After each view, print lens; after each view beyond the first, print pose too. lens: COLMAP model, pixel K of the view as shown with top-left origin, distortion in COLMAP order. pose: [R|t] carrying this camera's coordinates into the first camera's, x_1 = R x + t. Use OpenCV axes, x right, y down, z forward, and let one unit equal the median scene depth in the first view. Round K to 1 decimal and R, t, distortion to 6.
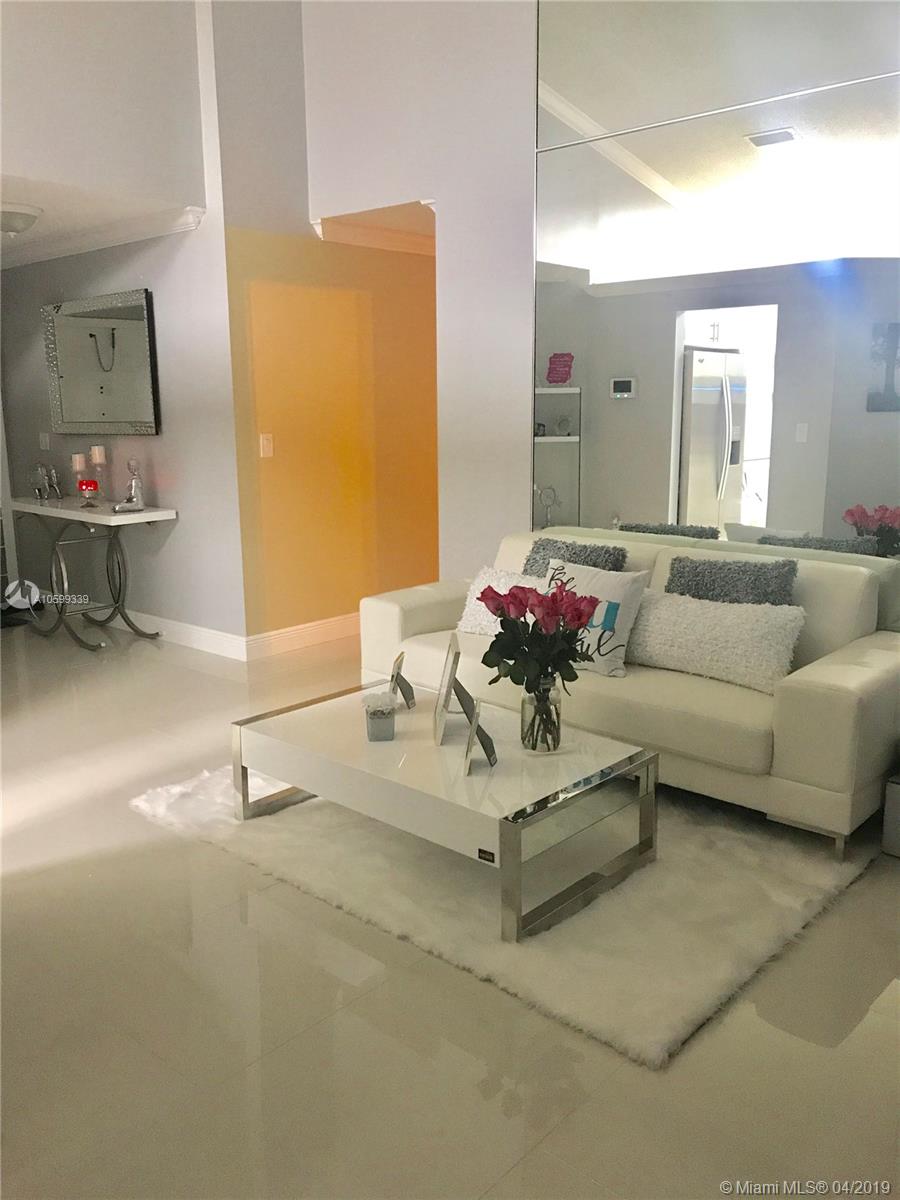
lens RADIAL K [[984.7, 0, 450.0], [0, 984.7, 600.0], [0, 0, 1]] dist [0.047382, -0.022455]
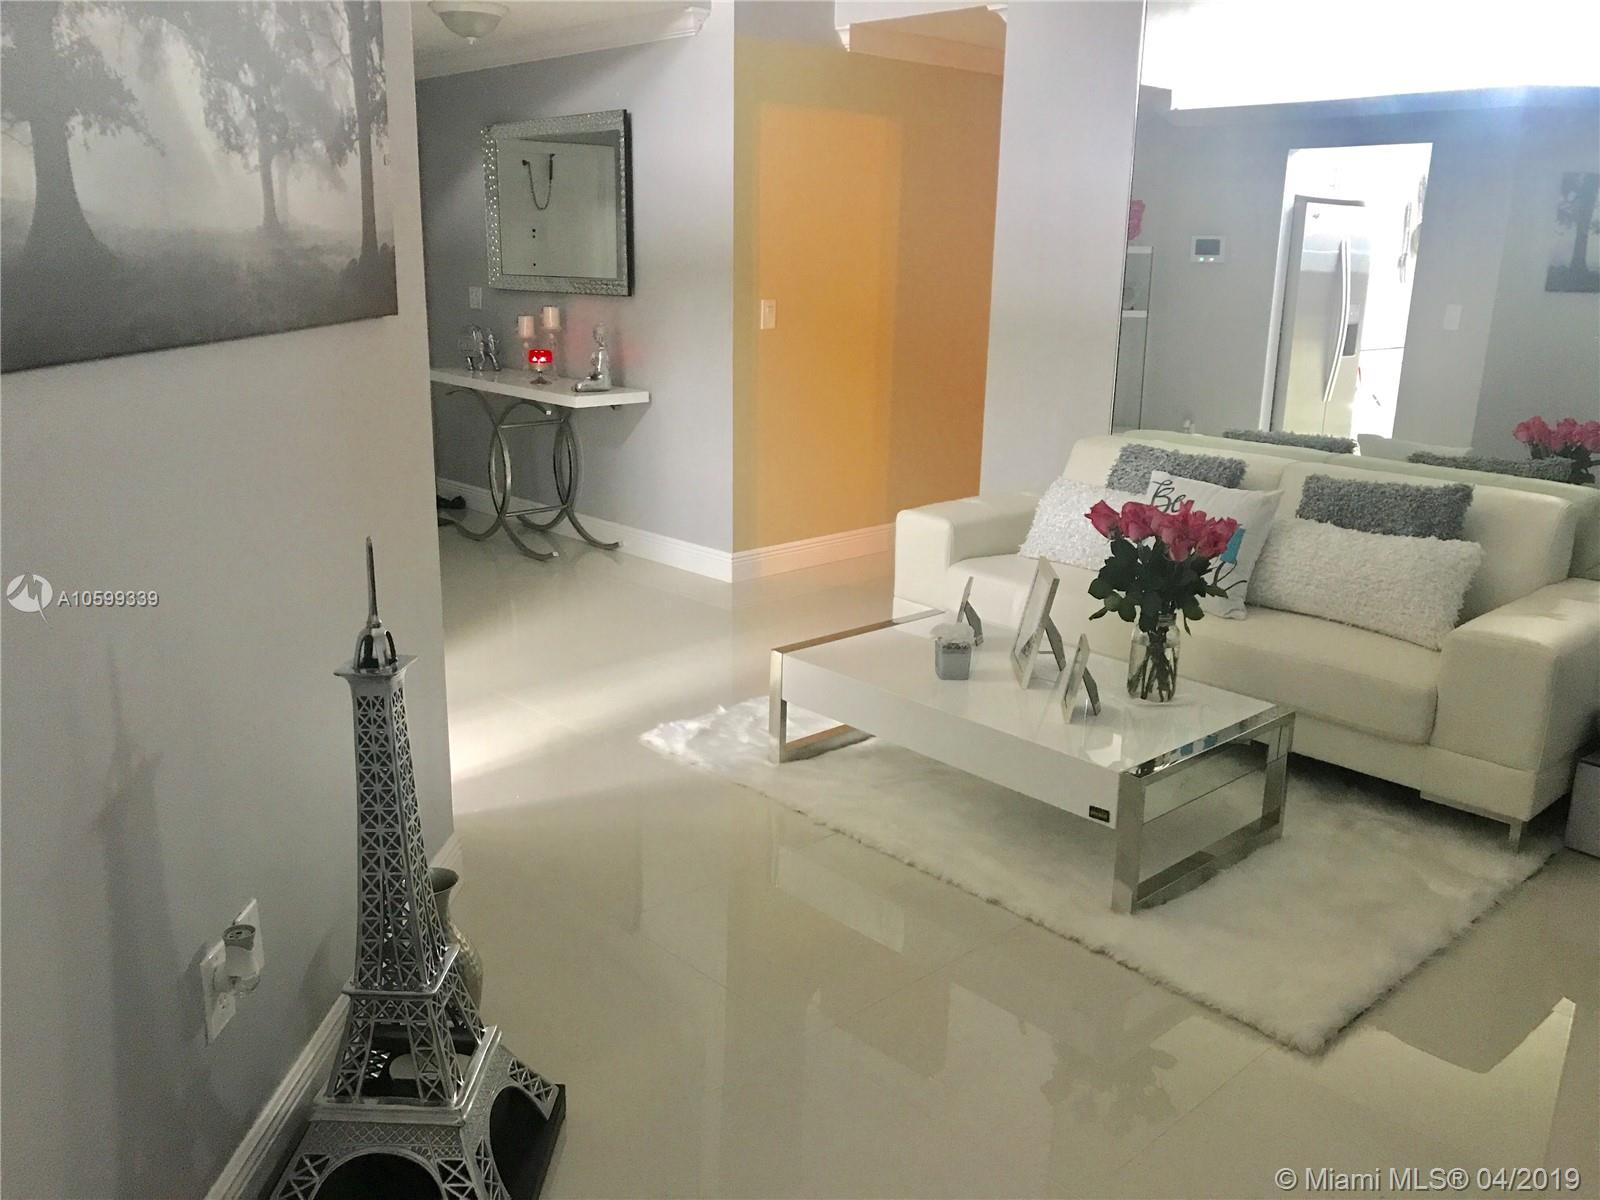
lens RADIAL K [[1312.9, 0, 800.0], [0, 1312.9, 600.0], [0, 0, 1]] dist [0.047382, -0.022455]
pose [[0.996300, 0.048629, -0.070864, -0.109587], [-0.044176, 0.997028, 0.063115, 0.008869], [0.073723, -0.059751, 0.995487, -0.109613]]
